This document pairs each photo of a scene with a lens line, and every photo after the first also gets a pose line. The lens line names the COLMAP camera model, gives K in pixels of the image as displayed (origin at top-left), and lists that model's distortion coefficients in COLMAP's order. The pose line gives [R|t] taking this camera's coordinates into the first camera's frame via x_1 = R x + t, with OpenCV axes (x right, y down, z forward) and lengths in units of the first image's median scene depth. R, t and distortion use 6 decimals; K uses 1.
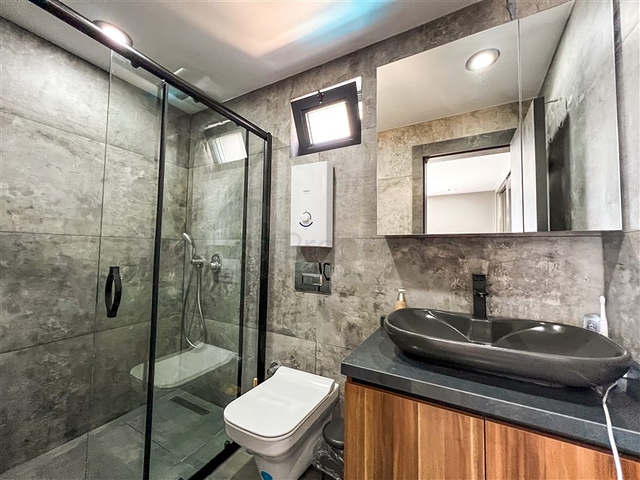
lens RADIAL K [[259.1, 0, 320.2], [0, 259.1, 240.0], [0, 0, 1]] dist [0.000214, 0.000342]
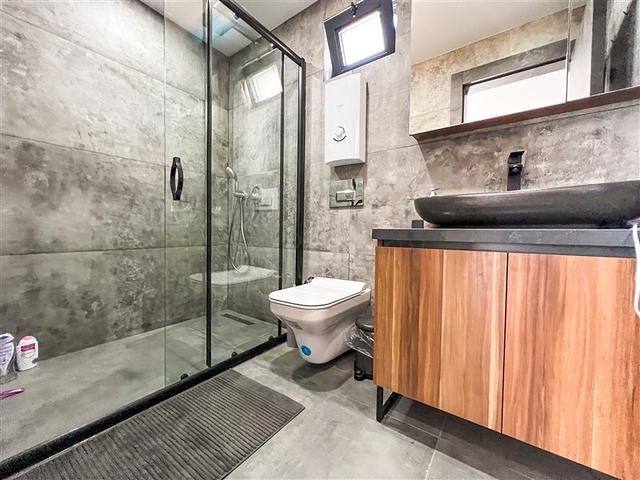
lens RADIAL K [[259.1, 0, 320.2], [0, 259.1, 241.0], [0, 0, 1]] dist [0.000214, 0.000342]
pose [[0.992057, 0.002658, -0.125757, -0.000071], [0.007337, 0.996852, 0.078945, 0.256186], [0.125571, -0.079241, 0.988915, -0.069713]]
